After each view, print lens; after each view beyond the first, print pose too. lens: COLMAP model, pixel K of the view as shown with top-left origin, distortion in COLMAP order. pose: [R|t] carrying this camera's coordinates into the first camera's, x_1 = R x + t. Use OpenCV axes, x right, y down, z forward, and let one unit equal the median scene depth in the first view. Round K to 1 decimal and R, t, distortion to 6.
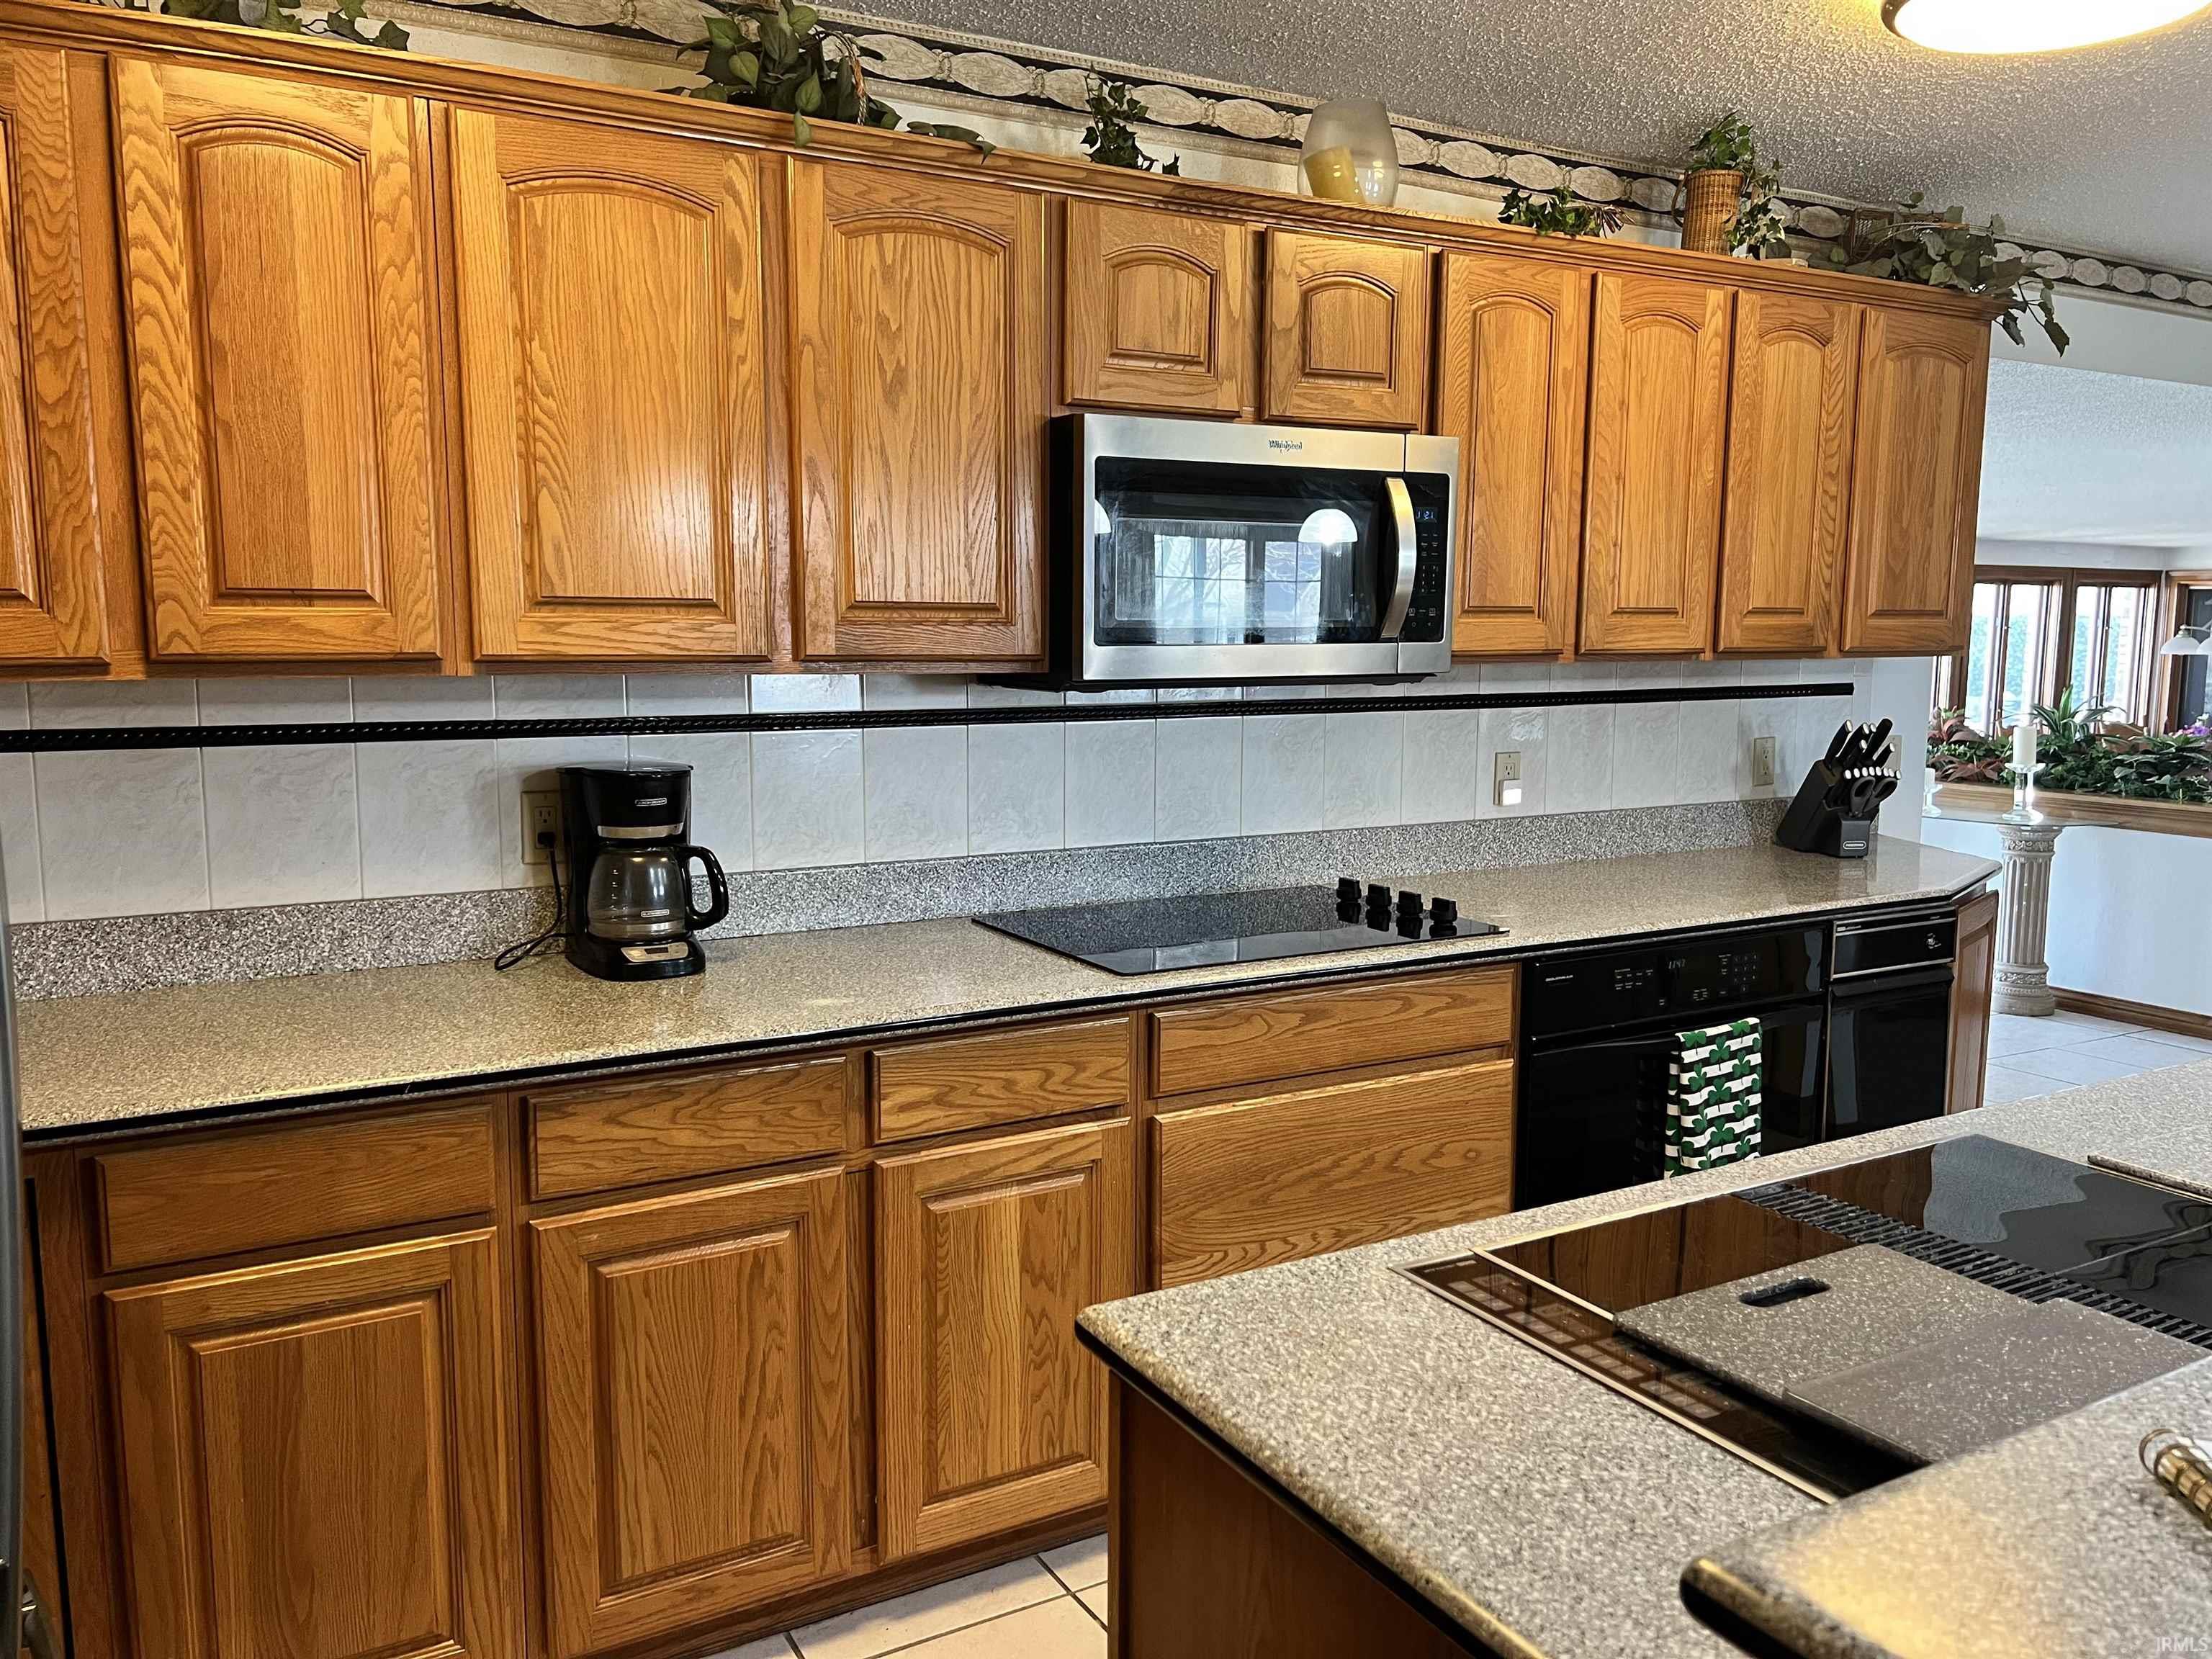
lens RADIAL K [[1647.0, 0, 1102.6], [0, 1647.0, 823.0], [0, 0, 1]] dist [0.061657, -0.066578]
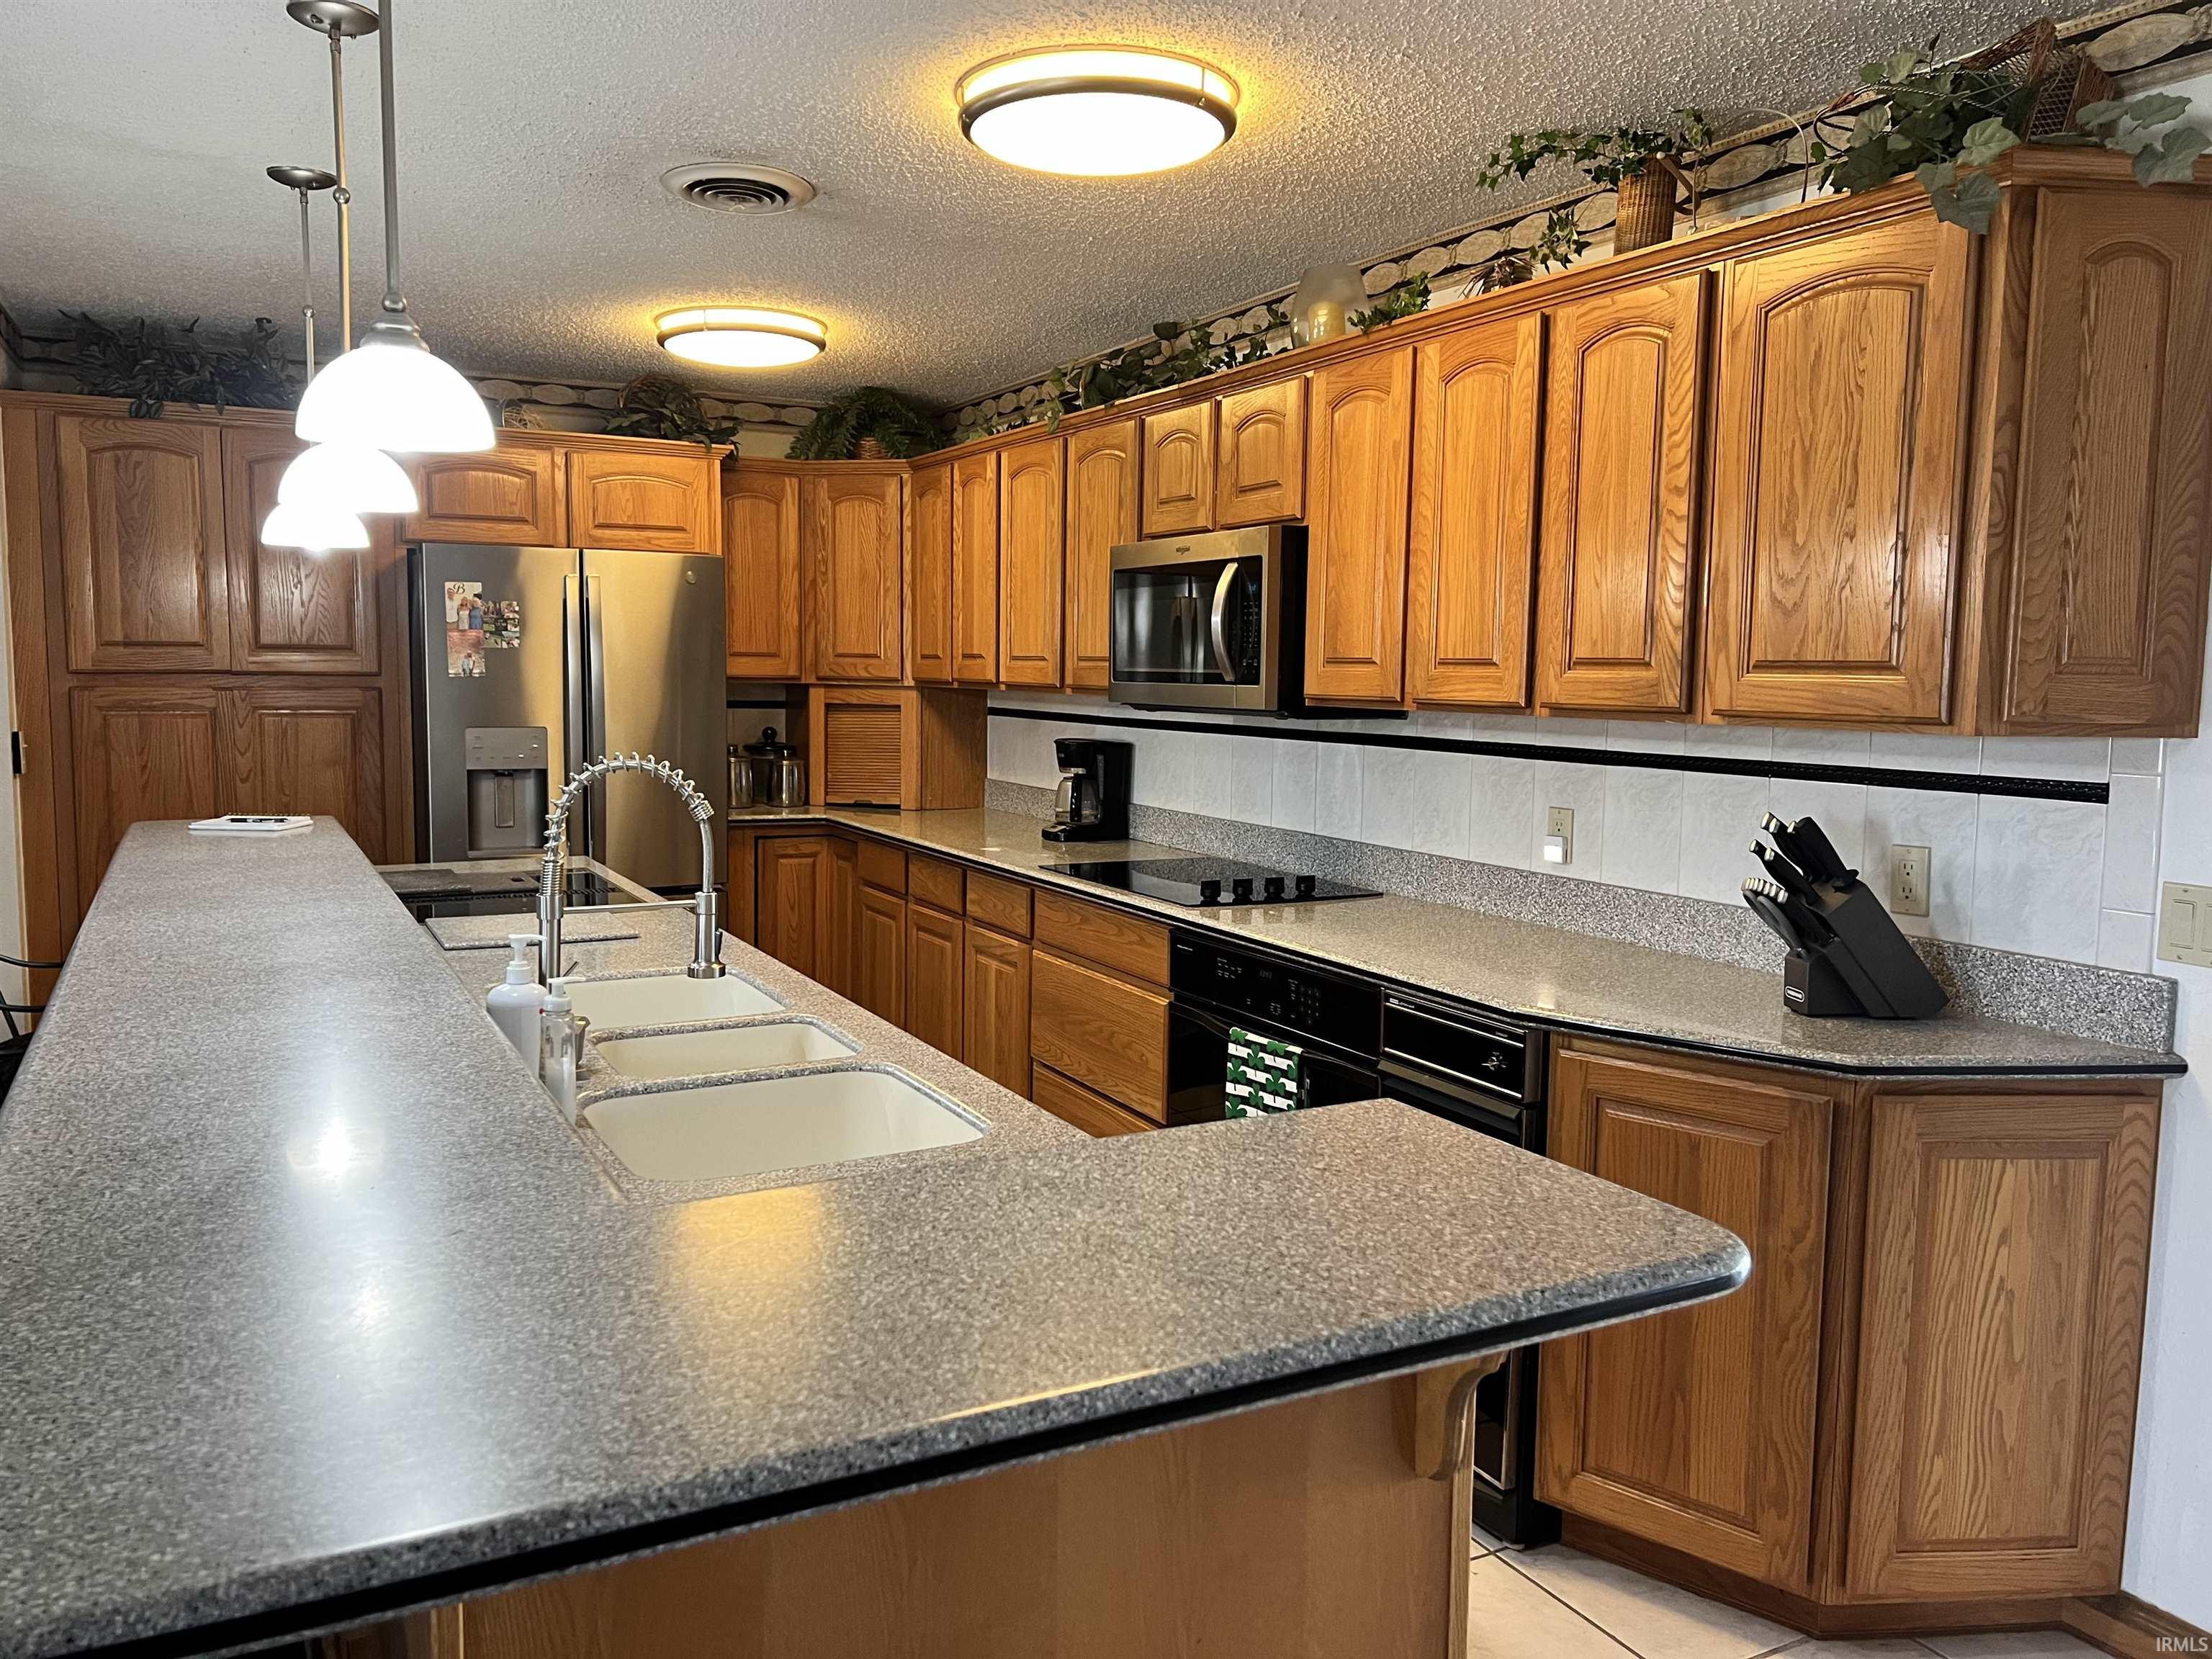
lens RADIAL K [[1647.0, 0, 1102.6], [0, 1647.0, 823.0], [0, 0, 1]] dist [0.061657, -0.066578]
pose [[-0.024765, 0.089627, -0.995667, 1.348693], [-0.139589, 0.985906, 0.092220, -0.095704], [0.989900, 0.141268, -0.011905, 0.829926]]
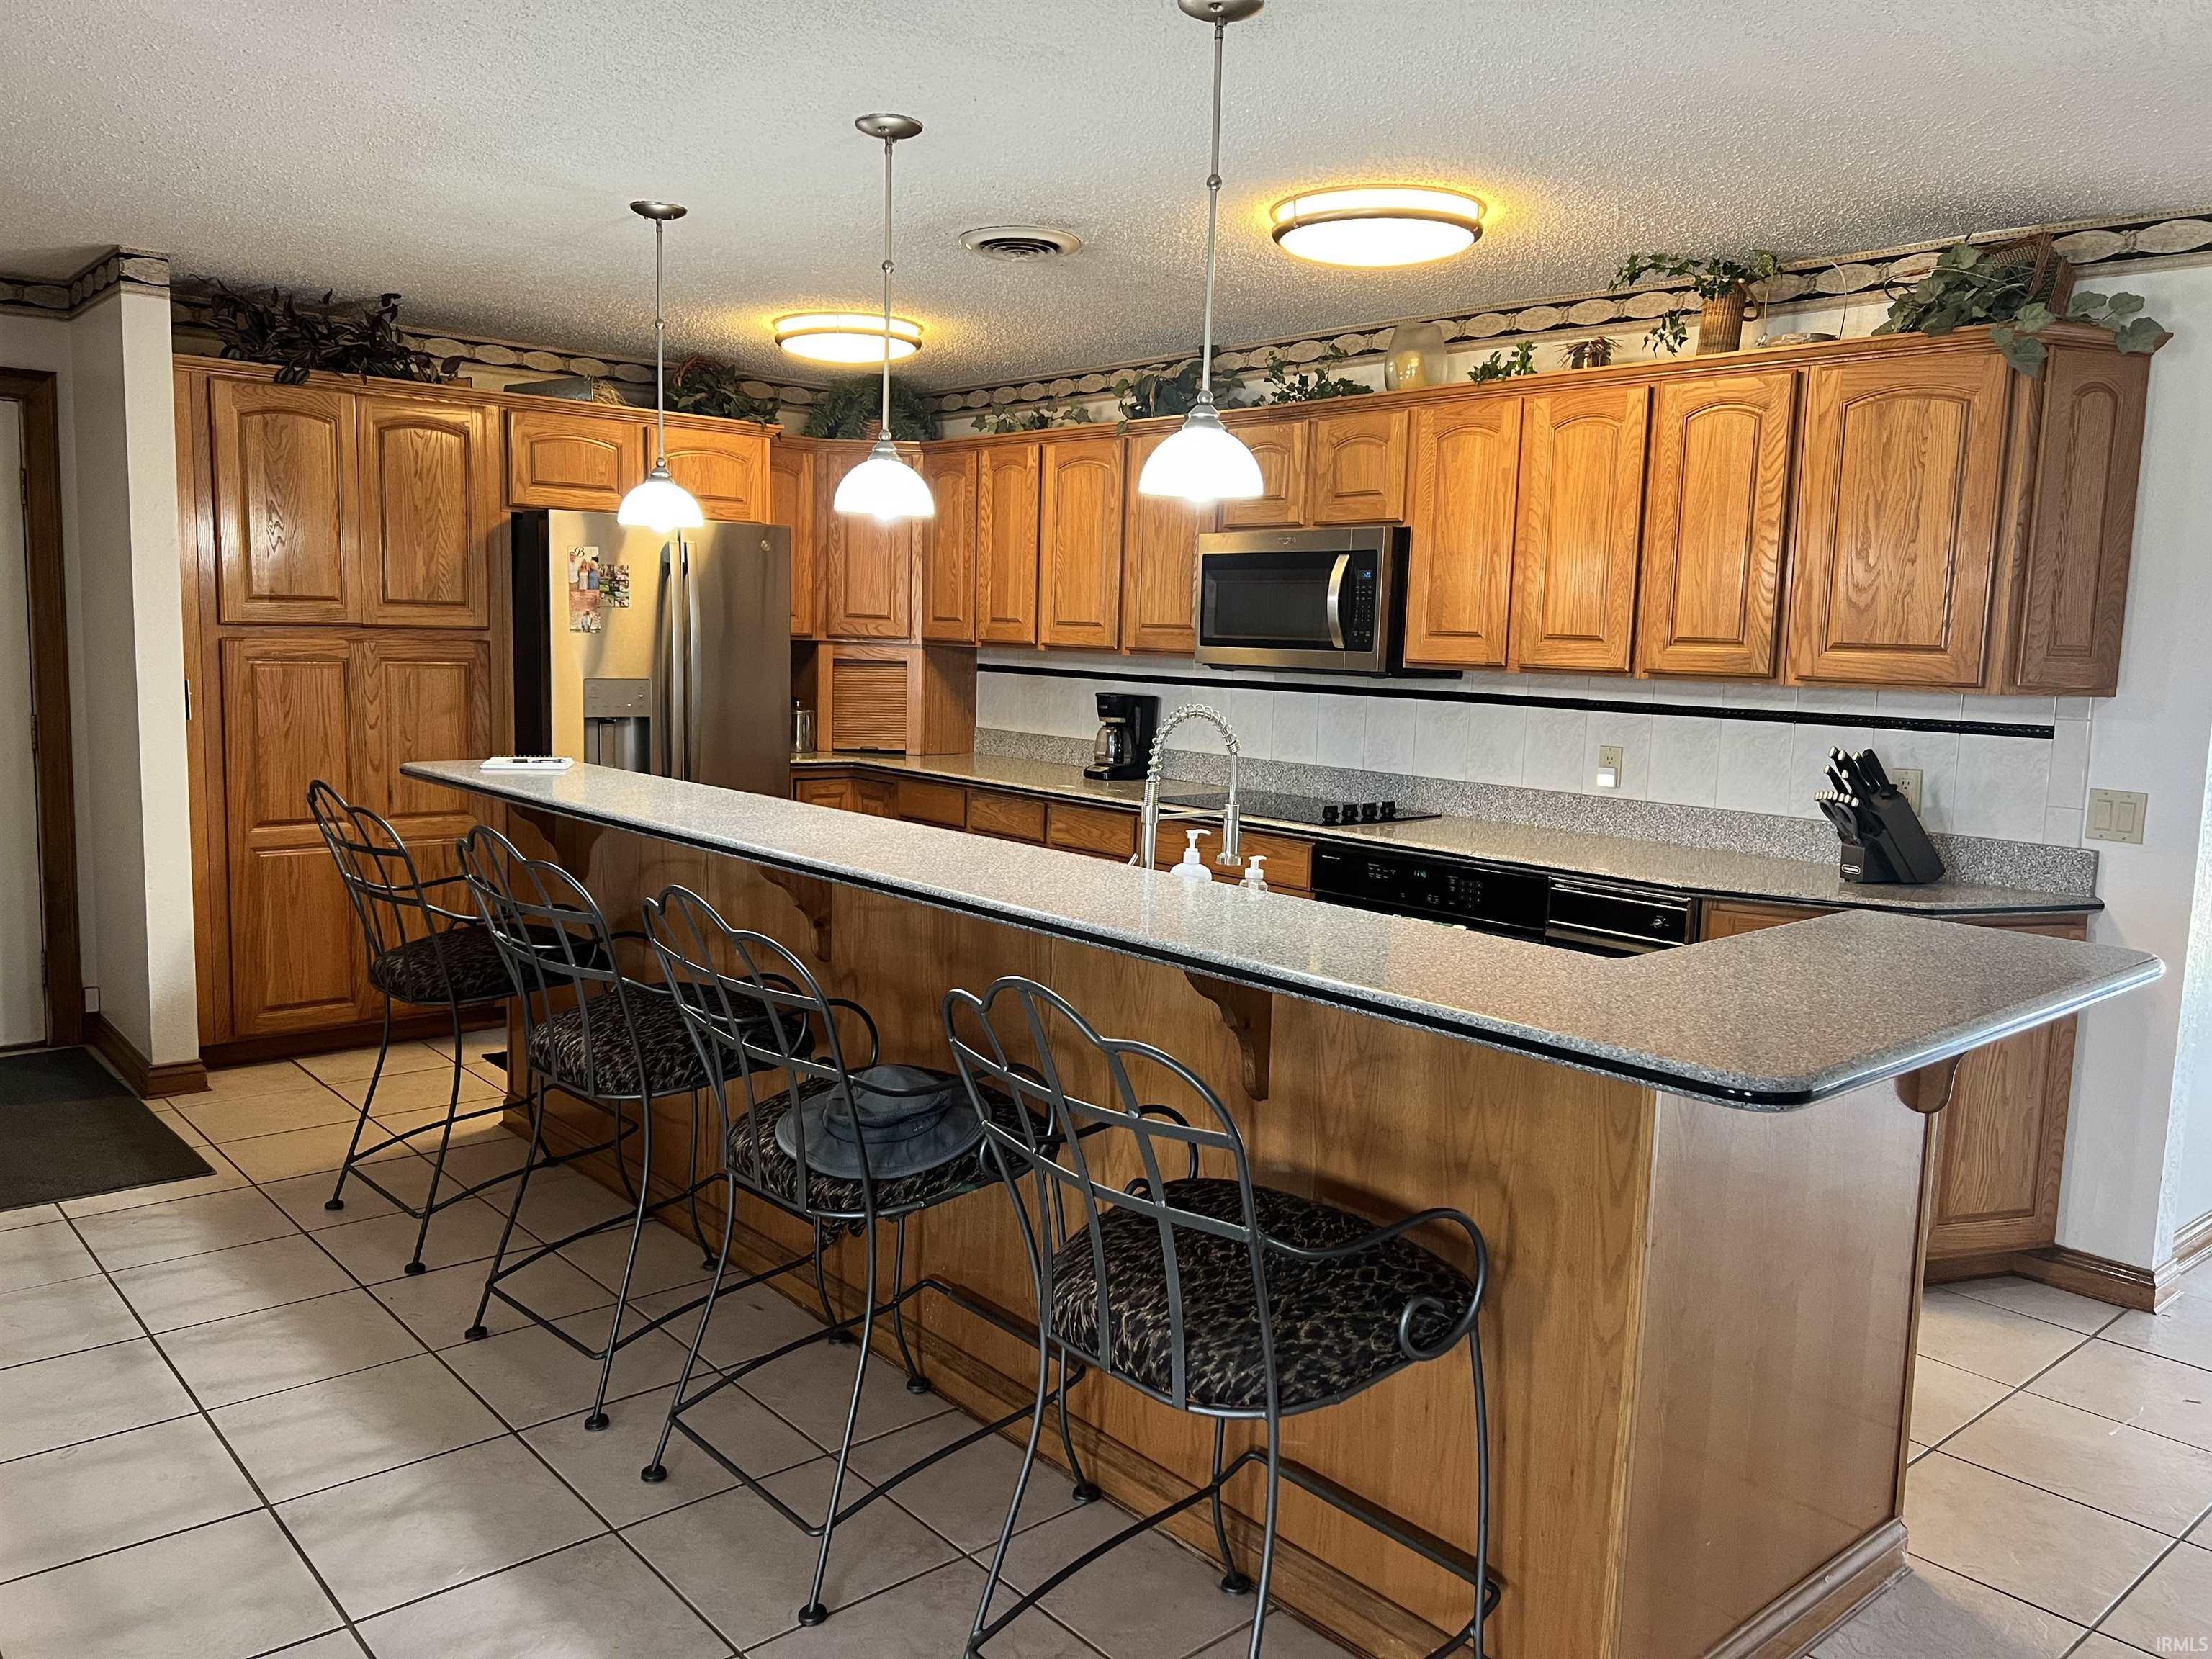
lens RADIAL K [[1647.0, 0, 1102.6], [0, 1647.0, 823.0], [0, 0, 1]] dist [0.061657, -0.066578]
pose [[0.209960, 0.116861, -0.970701, 1.589500], [-0.151253, 0.984761, 0.085838, -0.039207], [0.965940, 0.128799, 0.224436, 0.365844]]
